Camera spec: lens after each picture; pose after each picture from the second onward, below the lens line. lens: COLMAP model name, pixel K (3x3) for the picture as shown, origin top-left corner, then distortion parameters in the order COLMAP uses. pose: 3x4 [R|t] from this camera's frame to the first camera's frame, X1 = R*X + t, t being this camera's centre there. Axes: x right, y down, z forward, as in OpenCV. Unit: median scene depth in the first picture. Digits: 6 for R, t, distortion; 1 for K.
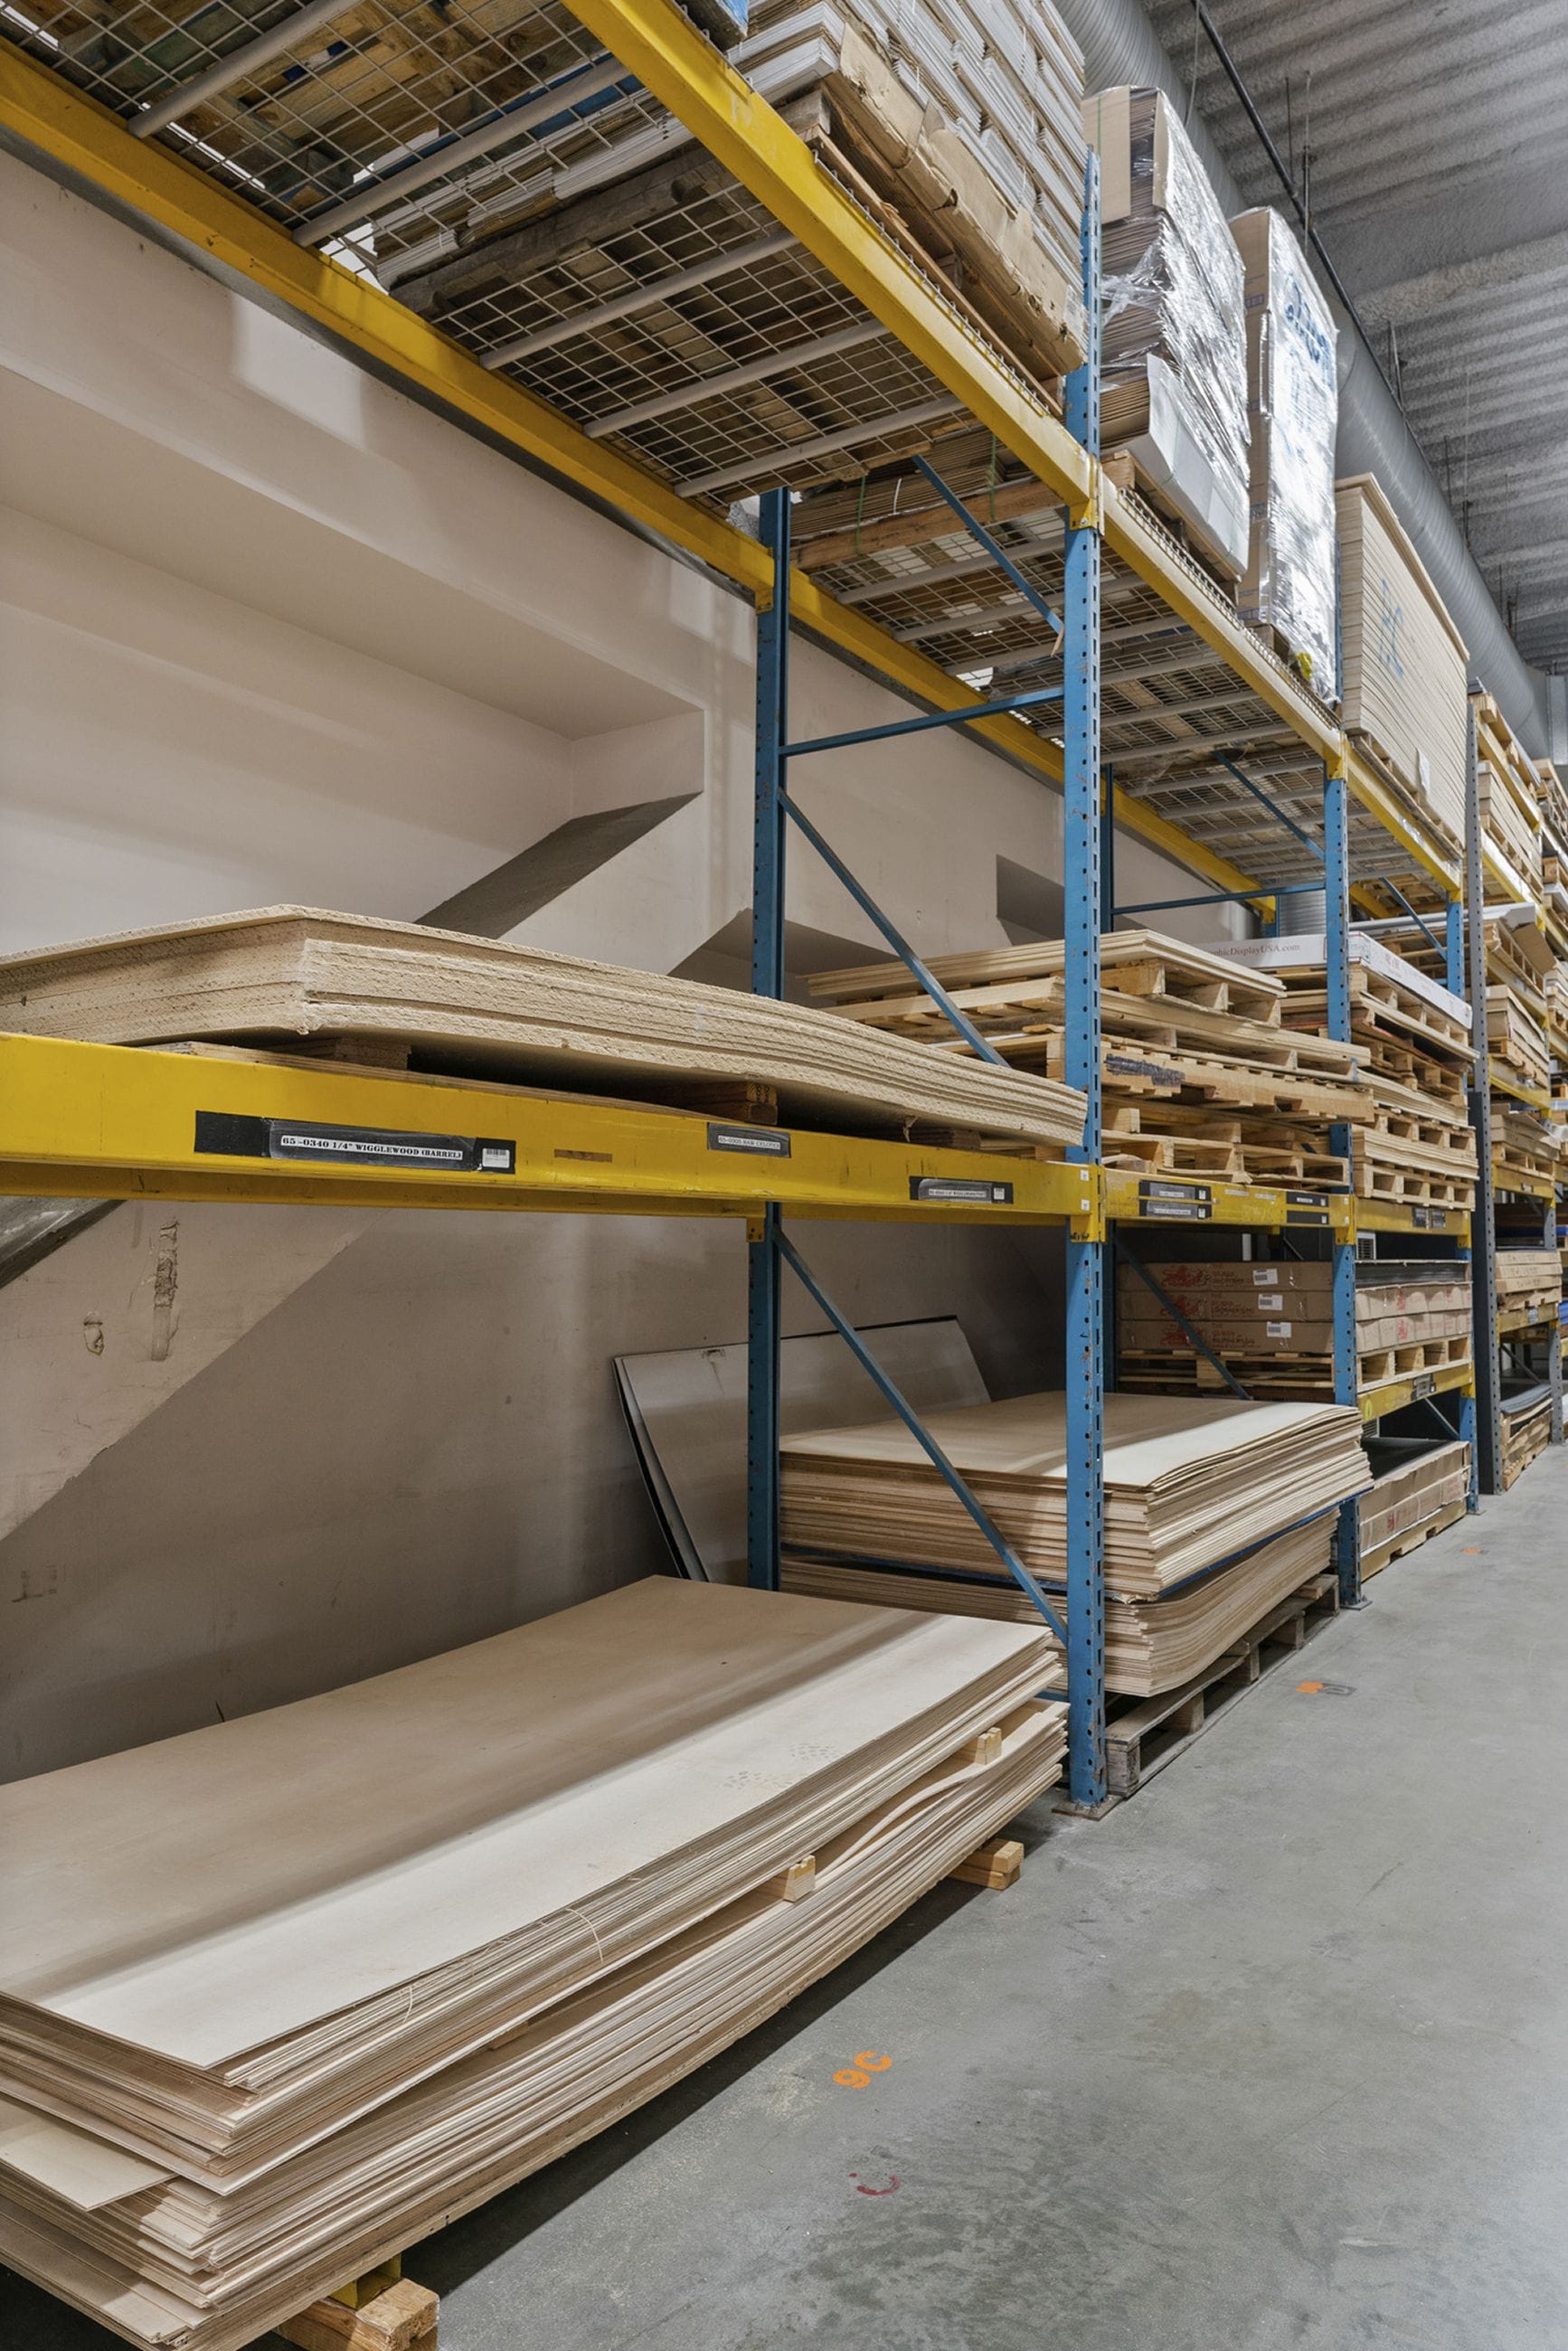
lens RADIAL K [[1592.0, 0, 785.2], [0, 1592.0, 1155.9], [0, 0, 1]] dist [-0.006256, -0.001351]
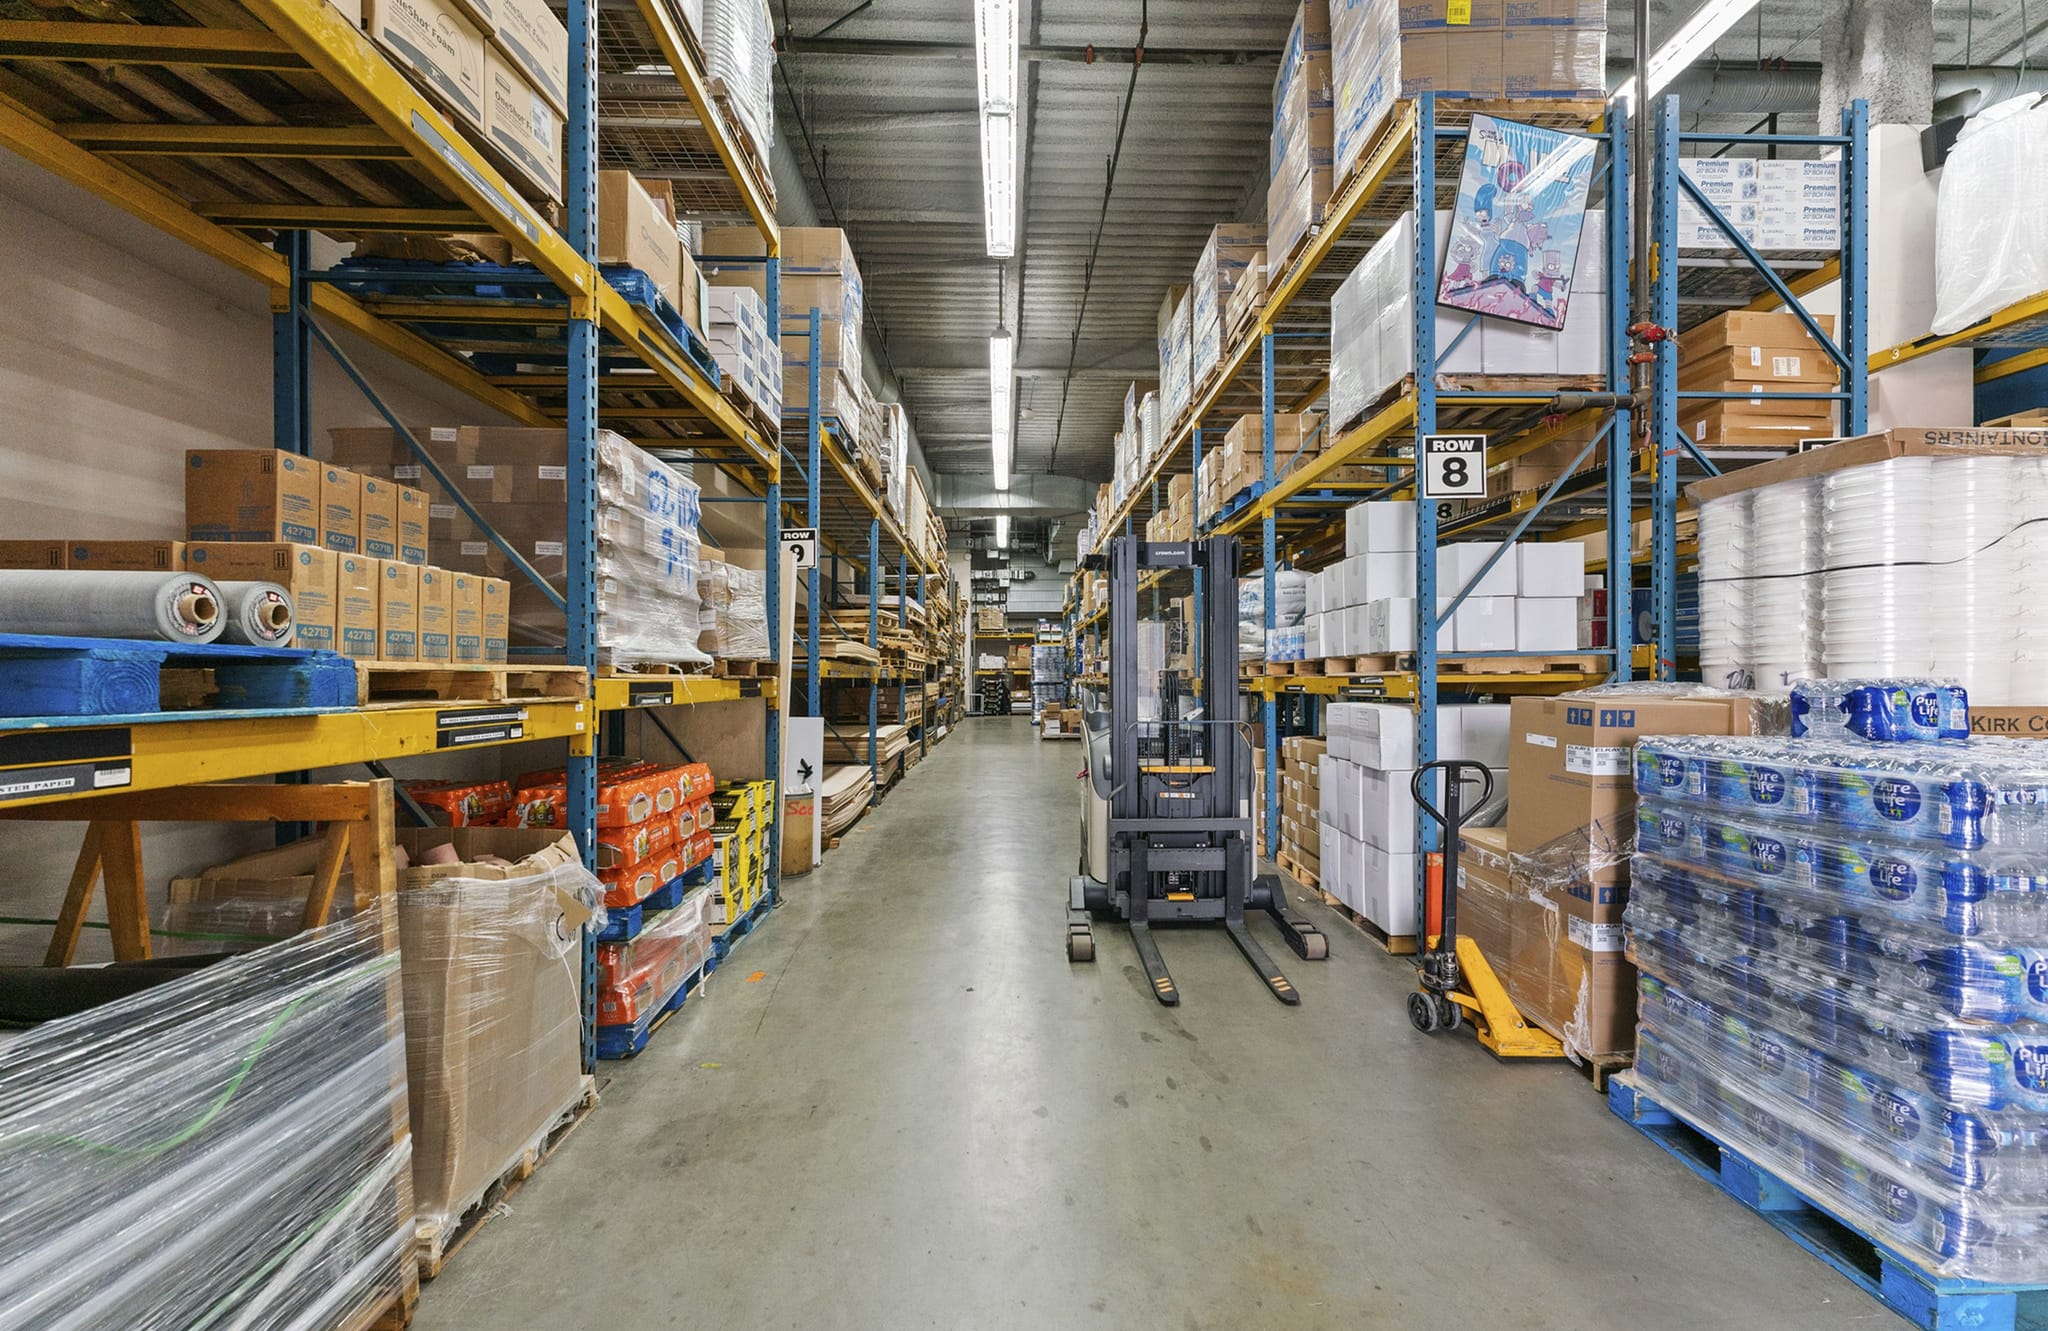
lens RADIAL K [[825.5, 0, 1016.0], [0, 825.5, 671.7], [0, 0, 1]] dist [0.002232, 0.000160]
pose [[0.833355, 0.011047, 0.552628, -0.492812], [-0.040734, 0.998309, 0.041471, -0.059460], [-0.551235, -0.057071, 0.832396, -0.743369]]
